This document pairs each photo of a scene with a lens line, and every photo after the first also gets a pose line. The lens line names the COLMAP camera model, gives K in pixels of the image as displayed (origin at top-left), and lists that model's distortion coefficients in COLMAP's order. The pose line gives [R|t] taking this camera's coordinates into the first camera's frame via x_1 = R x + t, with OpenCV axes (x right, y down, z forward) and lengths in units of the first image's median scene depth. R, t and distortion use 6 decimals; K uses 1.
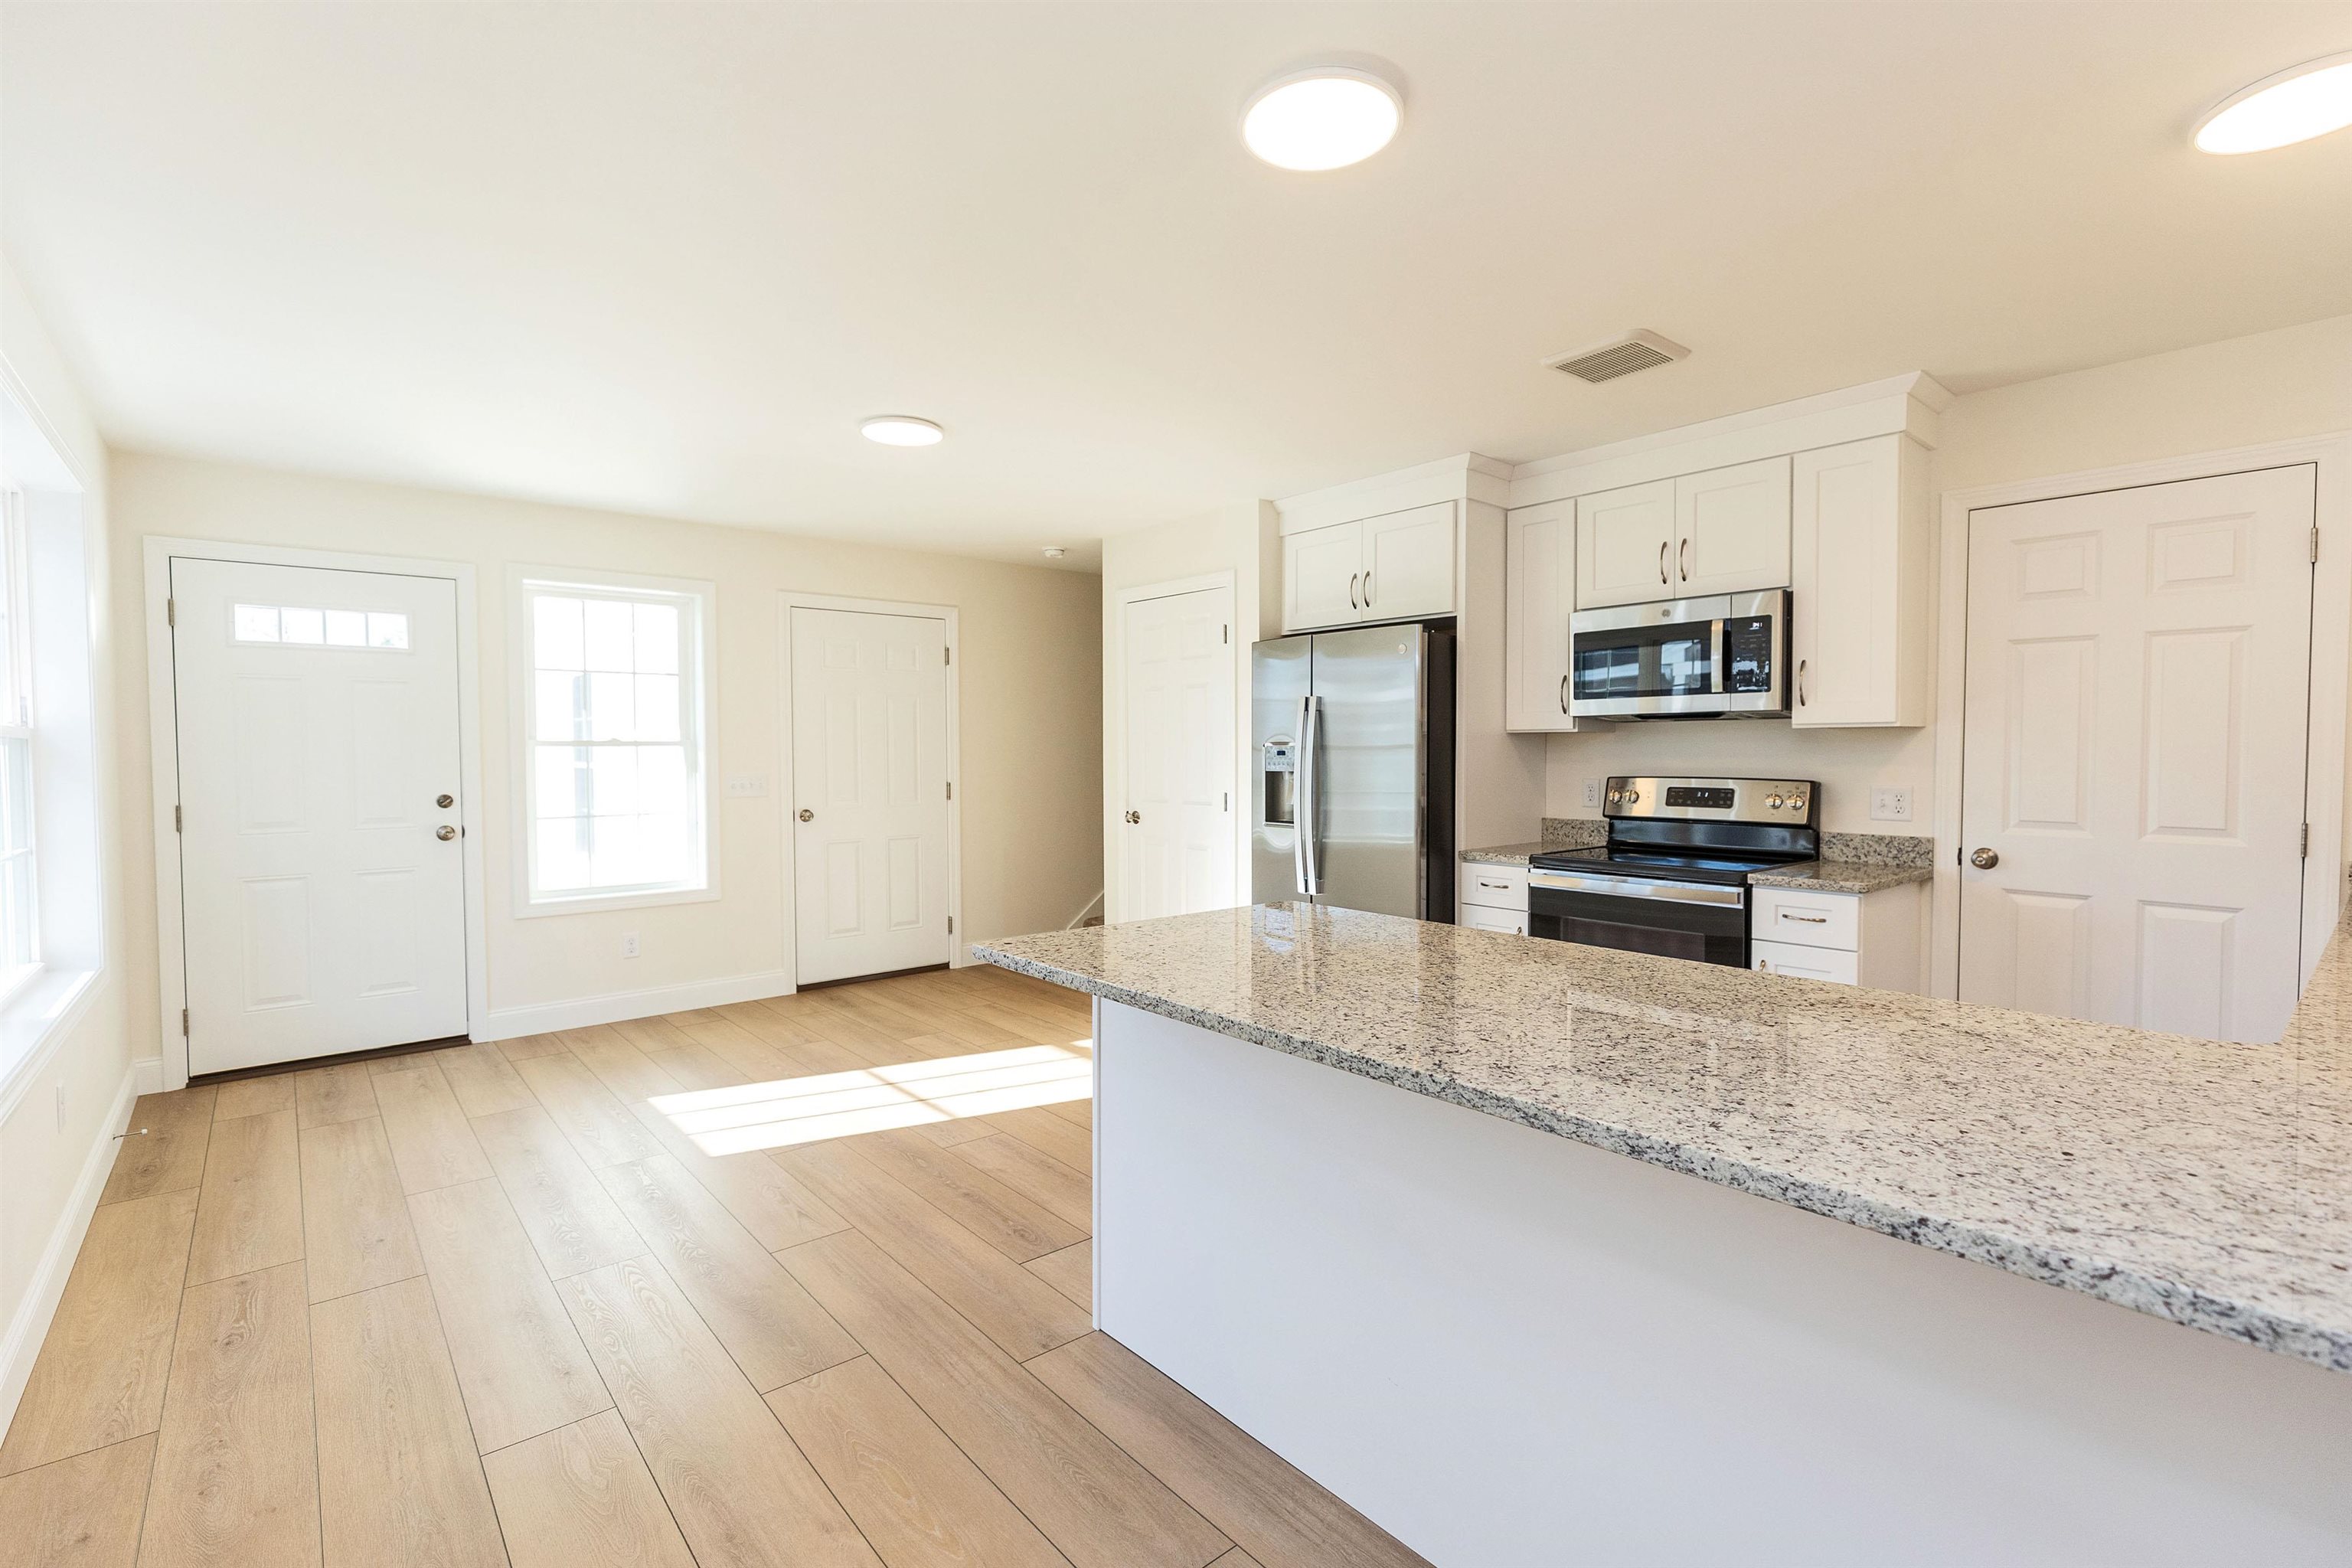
lens RADIAL K [[1064.0, 0, 1179.1], [0, 1064.0, 783.1], [0, 0, 1]] dist [0.014863, 0.000450]
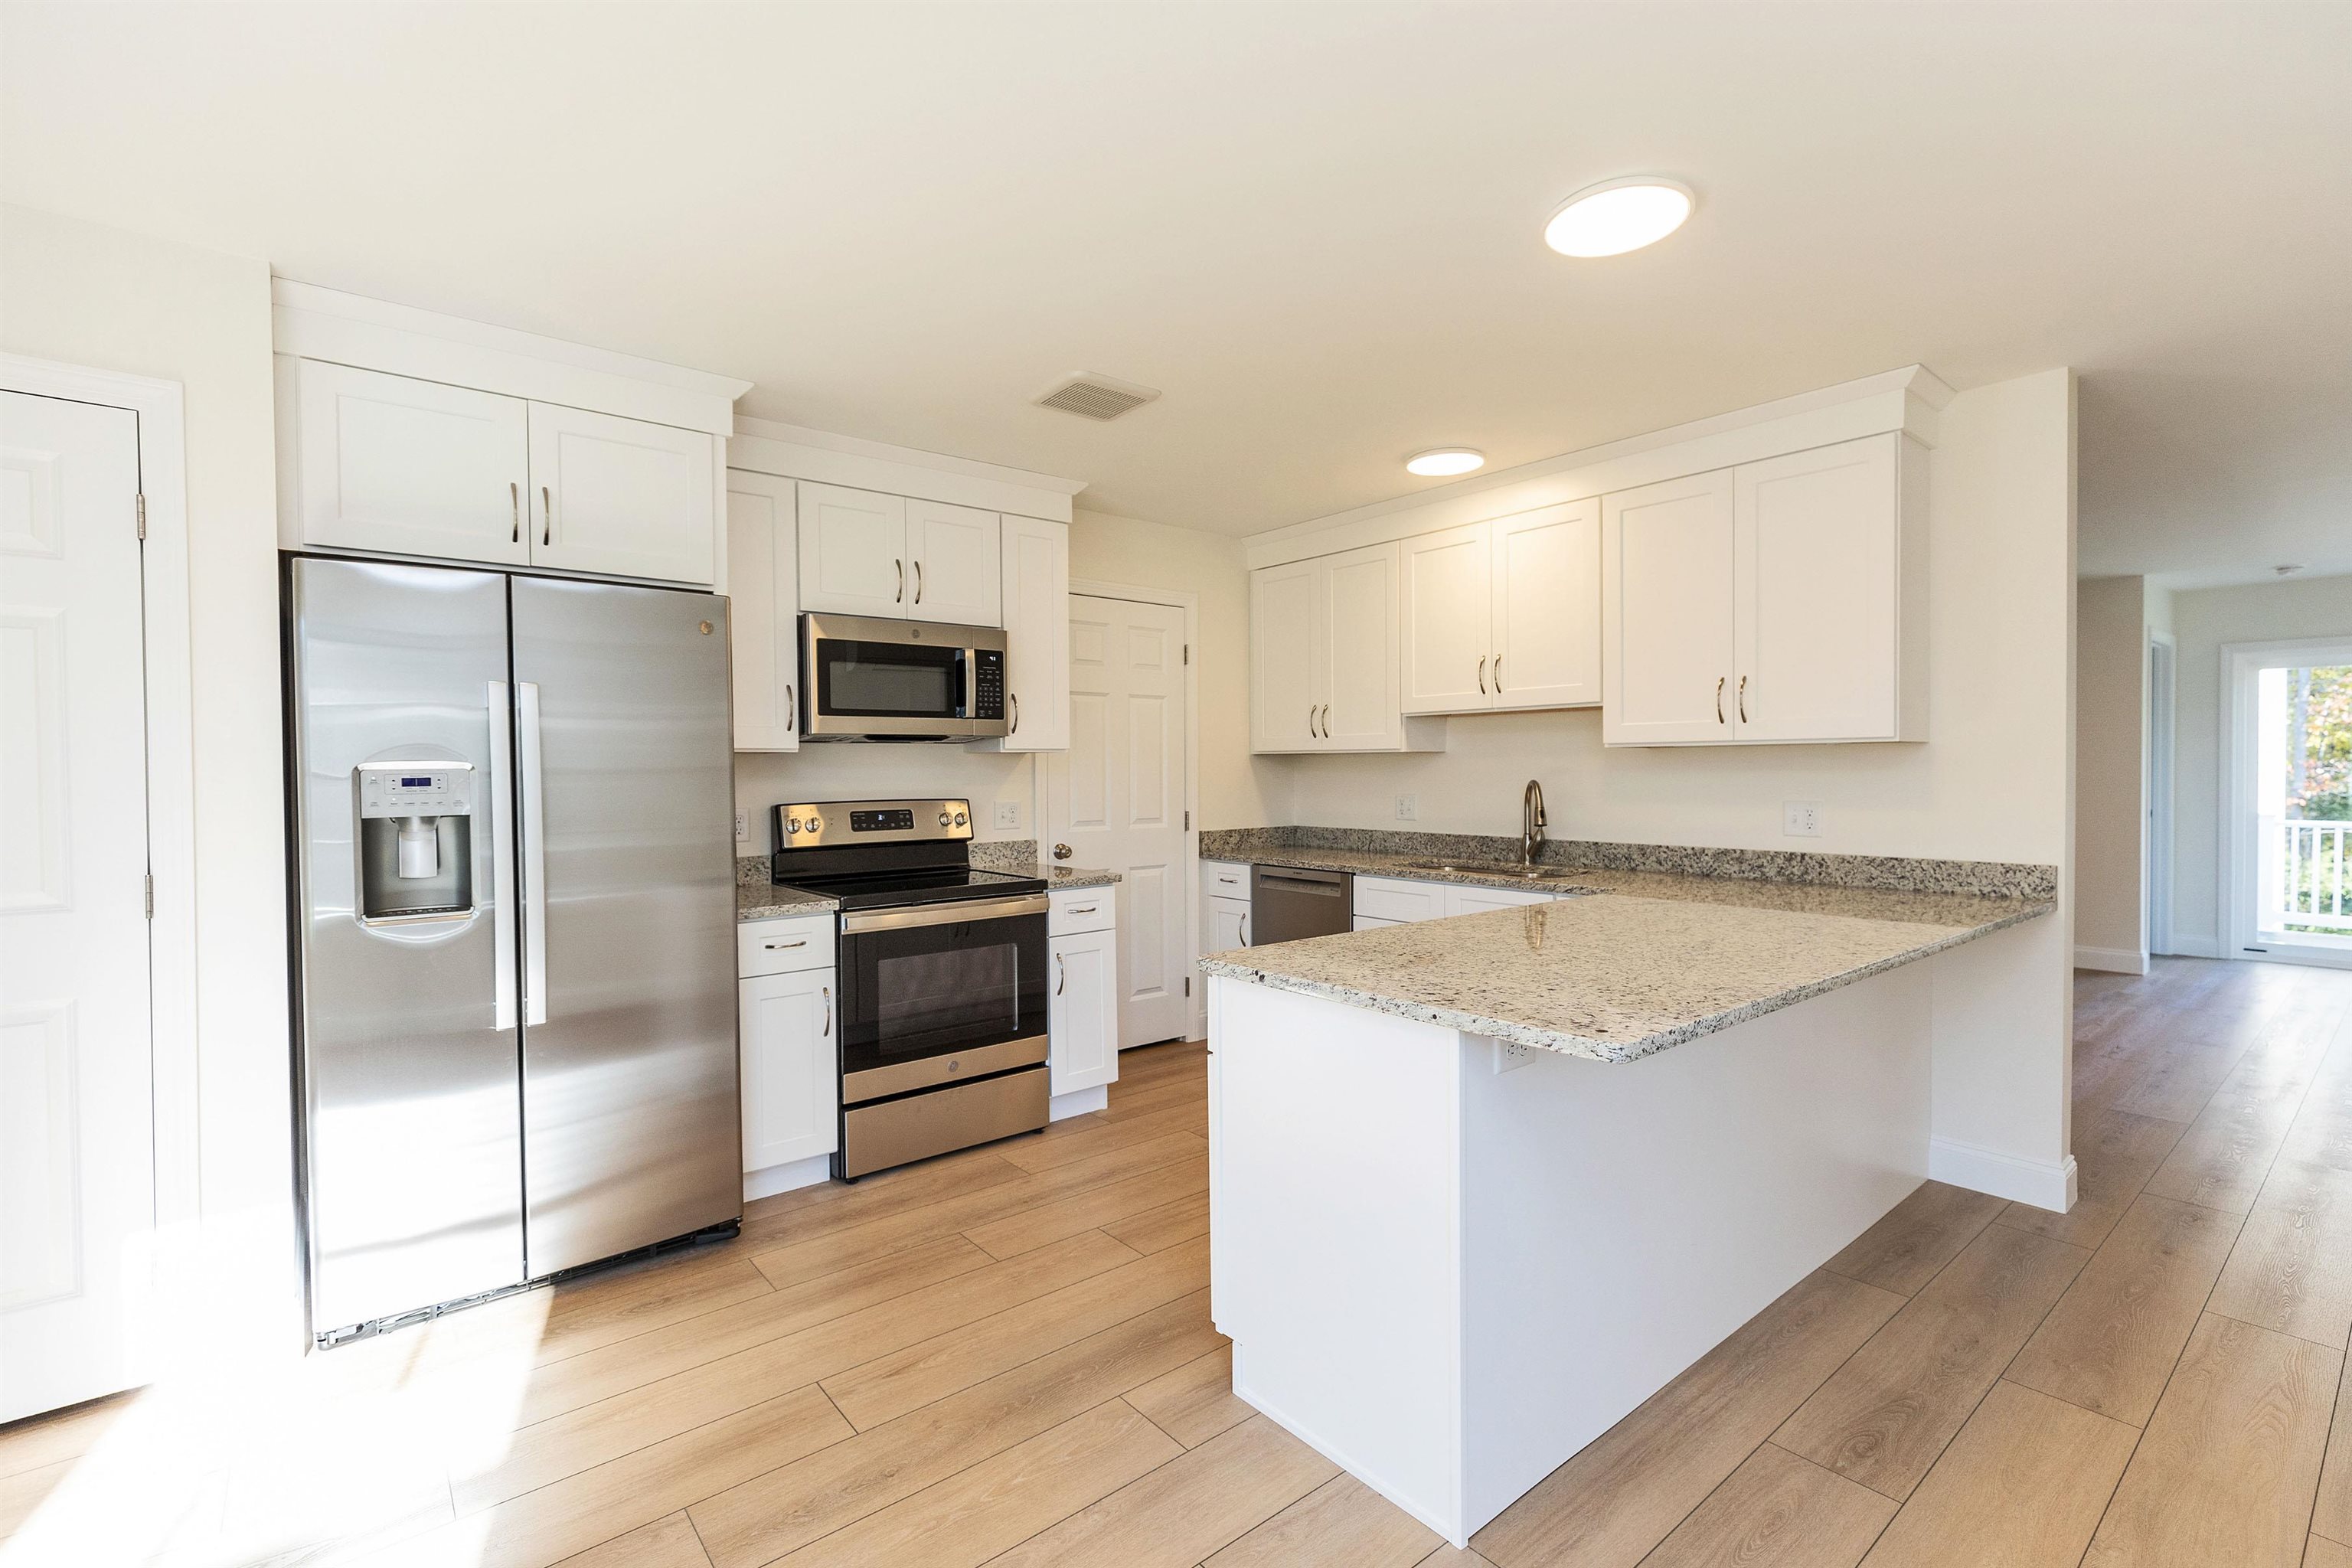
lens RADIAL K [[1064.0, 0, 1174.3], [0, 1064.0, 787.4], [0, 0, 1]] dist [0.014863, 0.000450]
pose [[0.008055, -0.017111, 0.999821, -0.534947], [0.039473, 0.999080, 0.016781, -0.024651], [-0.999188, 0.039331, 0.008723, 0.769436]]
